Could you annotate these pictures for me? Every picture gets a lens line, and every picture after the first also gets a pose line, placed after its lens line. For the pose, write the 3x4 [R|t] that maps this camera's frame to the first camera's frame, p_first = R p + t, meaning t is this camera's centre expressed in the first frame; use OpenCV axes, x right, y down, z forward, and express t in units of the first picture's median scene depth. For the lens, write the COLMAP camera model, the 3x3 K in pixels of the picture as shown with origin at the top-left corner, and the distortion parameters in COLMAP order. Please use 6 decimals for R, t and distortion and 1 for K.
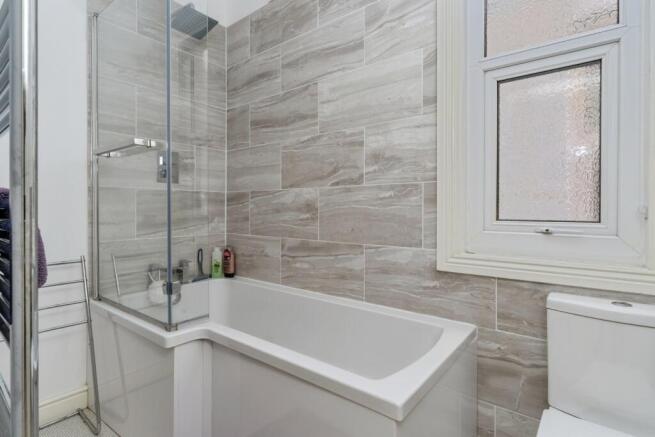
lens RADIAL K [[330.0, 0, 328.4], [0, 330.0, 209.0], [0, 0, 1]] dist [0.000446, 0.000095]
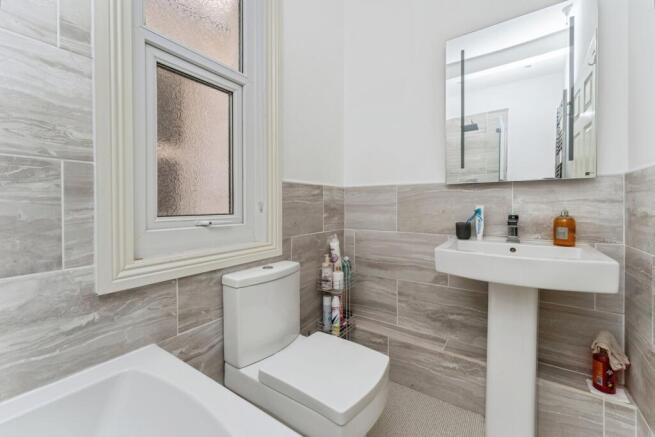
lens RADIAL K [[270.7, 0, 328.1], [0, 270.7, 207.9], [0, 0, 1]] dist [-0.000228, -0.000037]
pose [[-0.057888, -0.009426, 0.998279, -0.261741], [0.007761, 0.999921, 0.009892, 0.005634], [-0.998293, 0.008320, -0.057811, 0.598066]]
